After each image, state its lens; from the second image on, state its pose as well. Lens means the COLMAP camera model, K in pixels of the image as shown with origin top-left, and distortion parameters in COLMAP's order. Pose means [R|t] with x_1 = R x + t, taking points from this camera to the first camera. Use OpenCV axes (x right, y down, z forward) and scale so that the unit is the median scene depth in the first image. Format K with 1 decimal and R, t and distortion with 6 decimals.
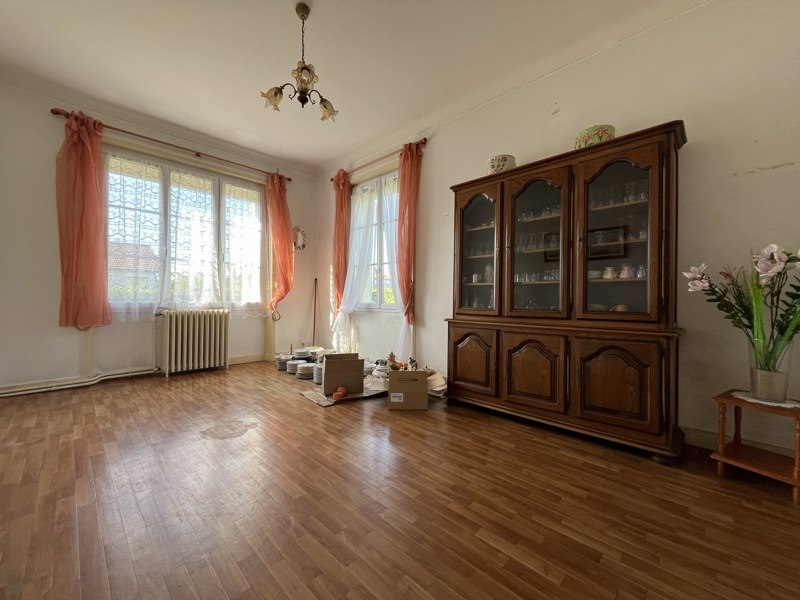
lens RADIAL K [[321.7, 0, 399.1], [0, 321.7, 298.8], [0, 0, 1]] dist [0.000911, -0.000736]
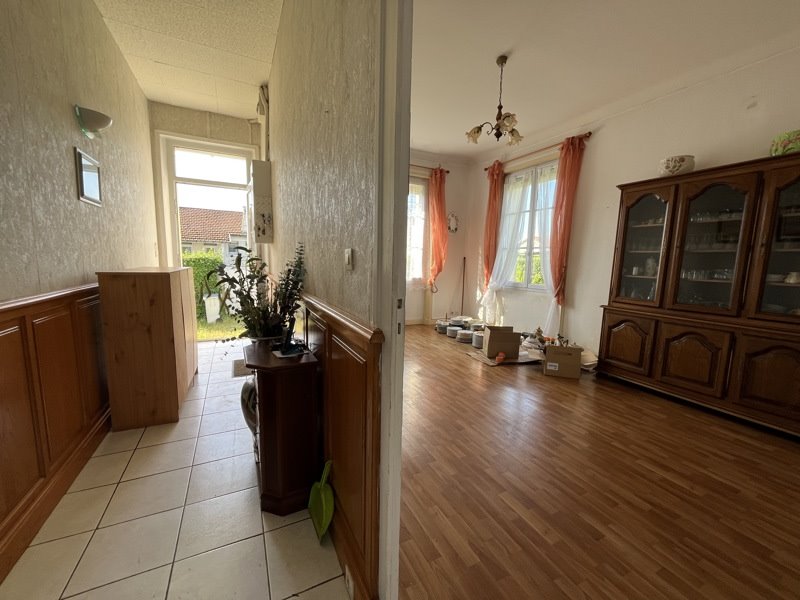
lens RADIAL K [[321.7, 0, 400.5], [0, 321.7, 299.3], [0, 0, 1]] dist [0.000911, -0.000736]
pose [[0.943325, 0.058418, -0.326688, -0.170782], [-0.020430, 0.992741, 0.118527, -0.087188], [0.331240, -0.105135, 0.937671, -0.338753]]
